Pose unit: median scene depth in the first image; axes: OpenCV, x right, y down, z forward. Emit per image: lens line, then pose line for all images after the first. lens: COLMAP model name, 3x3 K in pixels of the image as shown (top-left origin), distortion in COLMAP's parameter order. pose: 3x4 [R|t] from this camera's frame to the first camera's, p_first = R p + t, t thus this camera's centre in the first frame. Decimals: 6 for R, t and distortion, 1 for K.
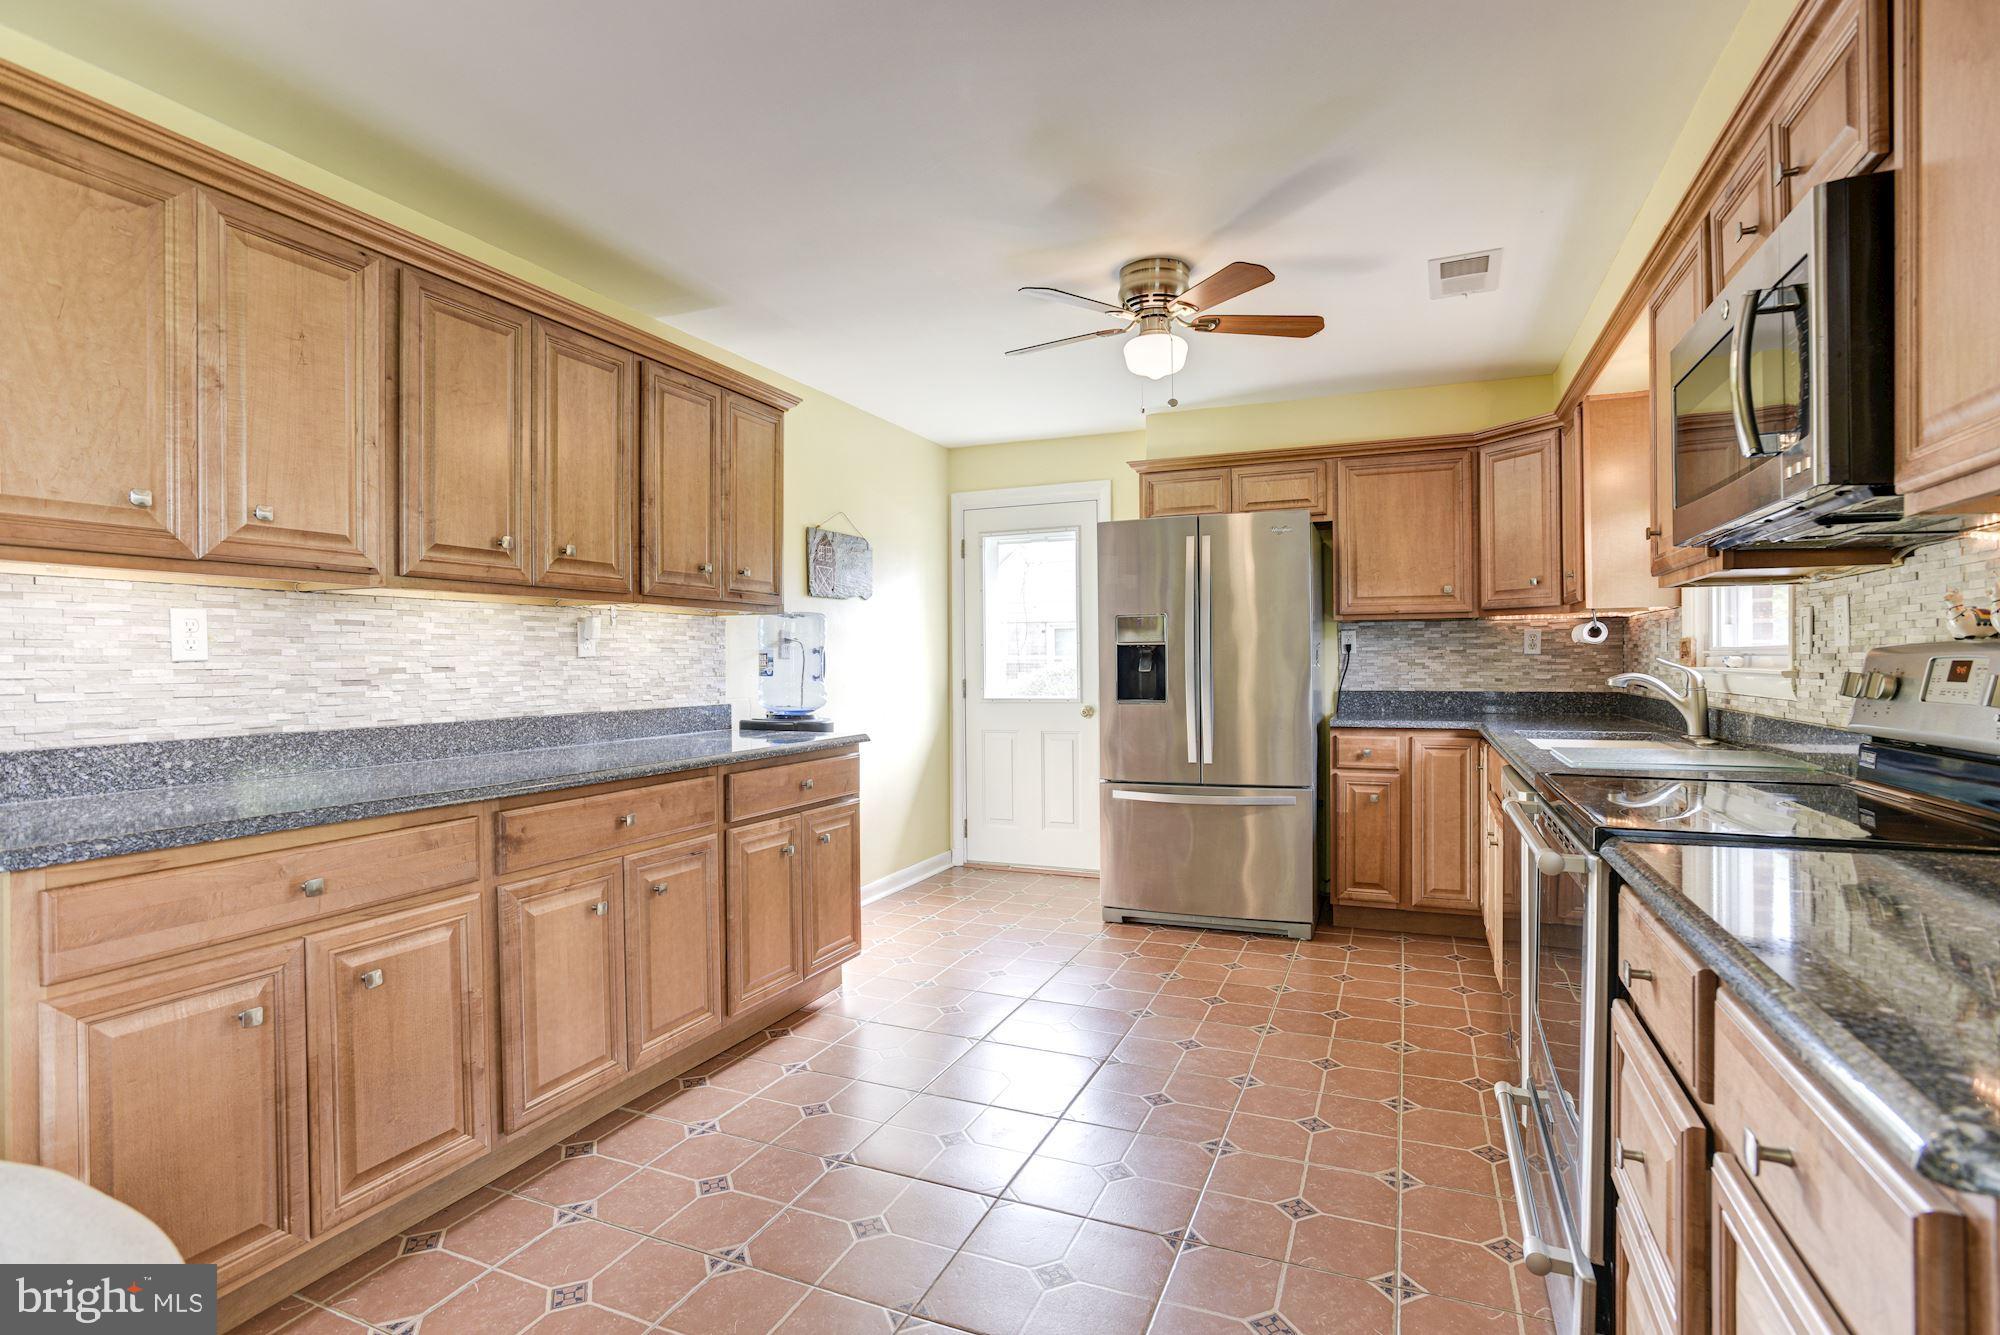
lens RADIAL K [[965.4, 0, 1003.6], [0, 965.4, 666.9], [0, 0, 1]] dist [-0.058342, 0.028804]
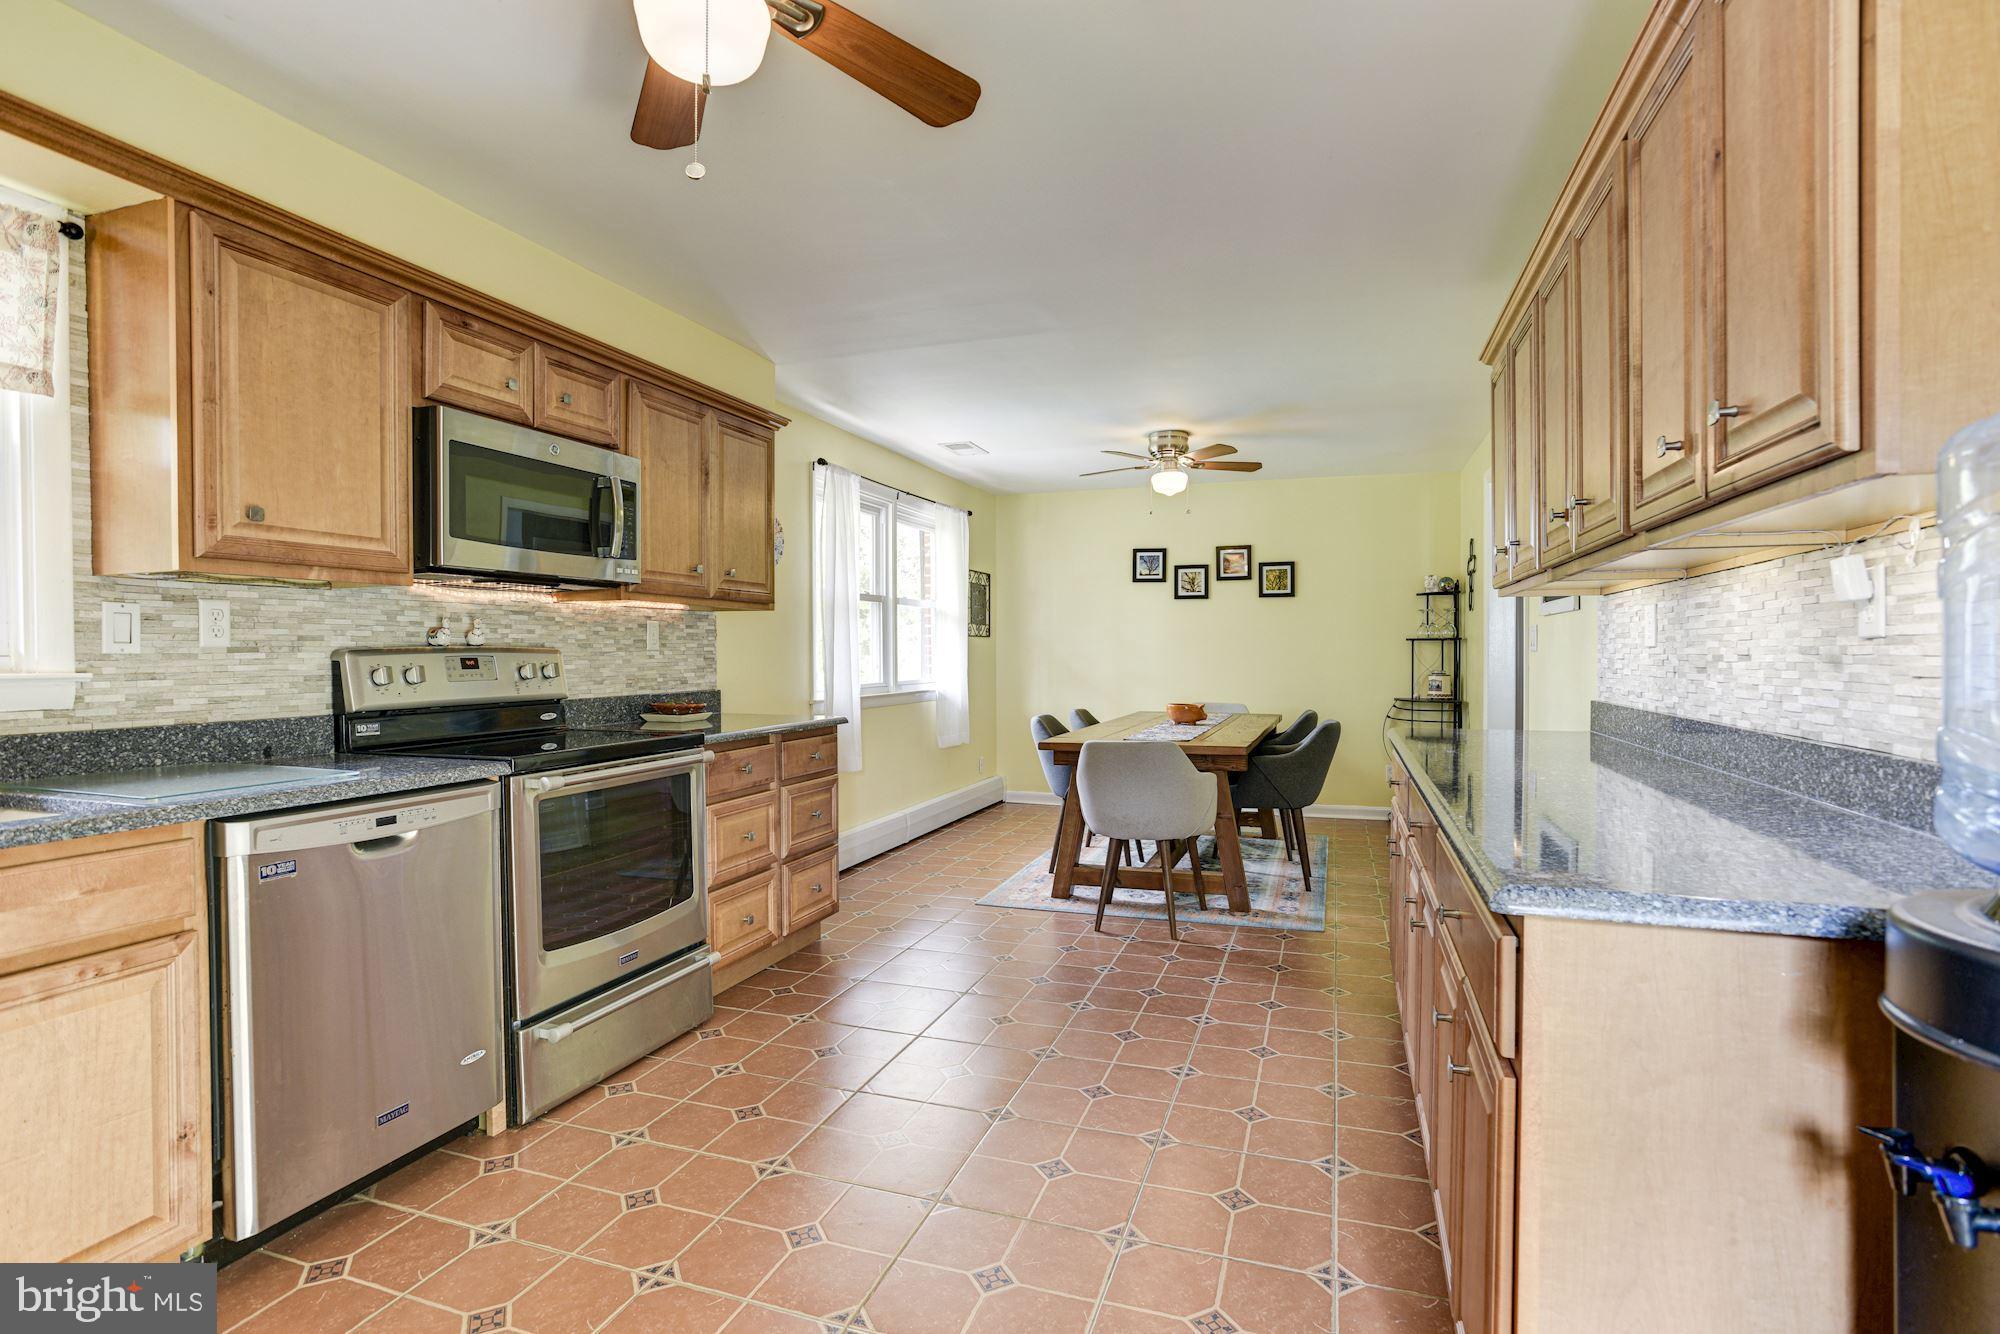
lens RADIAL K [[965.4, 0, 1003.6], [0, 965.4, 666.4], [0, 0, 1]] dist [-0.058342, 0.028804]
pose [[-0.997819, 0.010322, -0.065195, 0.031680], [0.009002, 0.999749, 0.020509, -0.007258], [0.065391, 0.019877, -0.997662, 1.136038]]
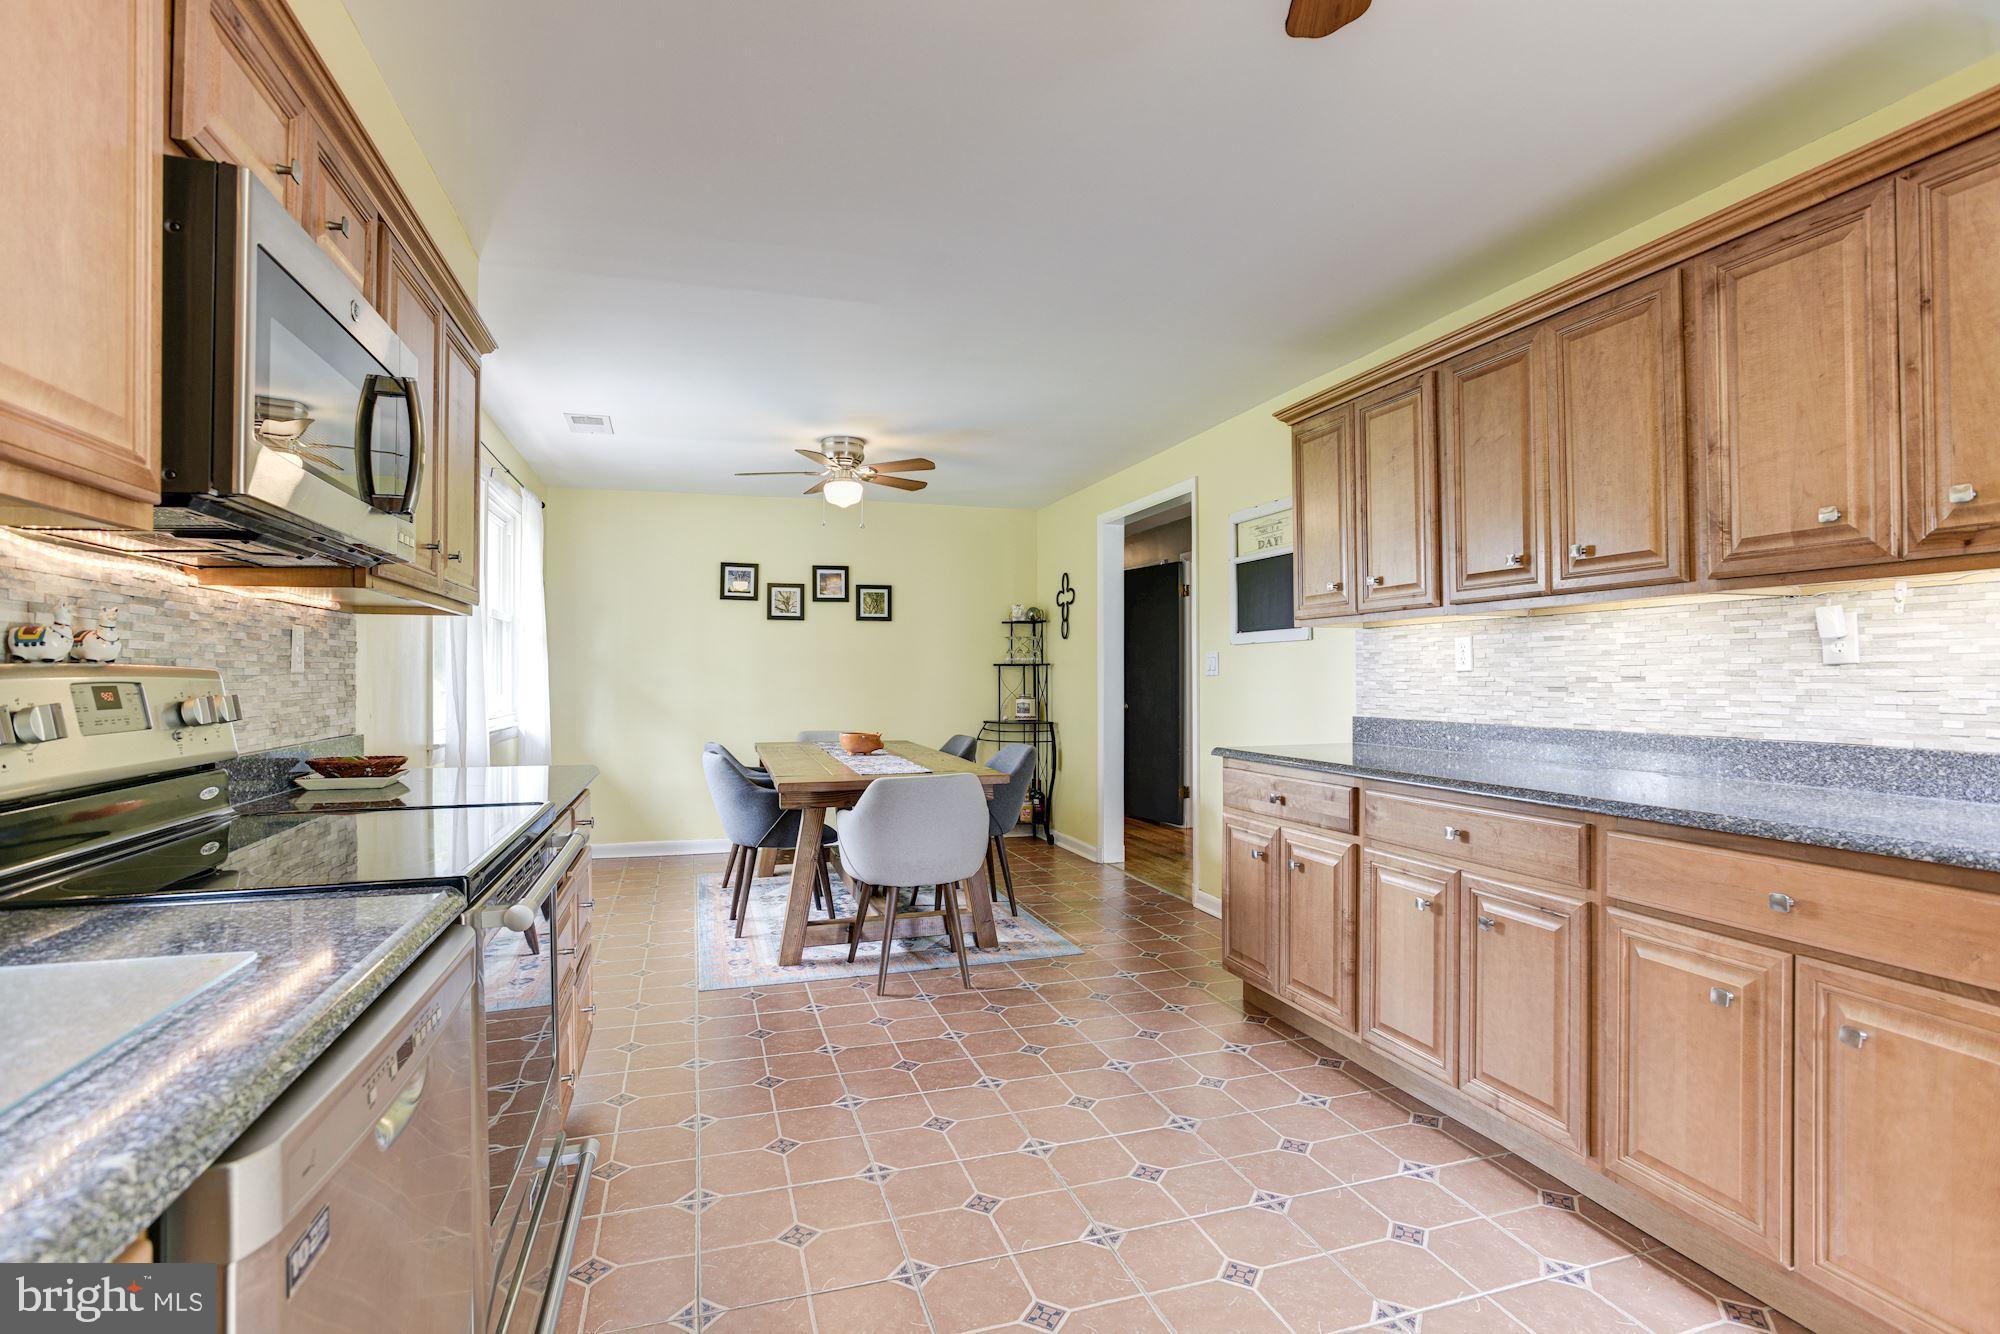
lens RADIAL K [[965.4, 0, 1003.6], [0, 965.4, 666.4], [0, 0, 1]] dist [-0.058342, 0.028804]
pose [[-0.759018, 0.002593, -0.651065, 0.365176], [0.004787, 0.999987, -0.001599, -0.007917], [0.651053, -0.004331, -0.759020, 0.877380]]
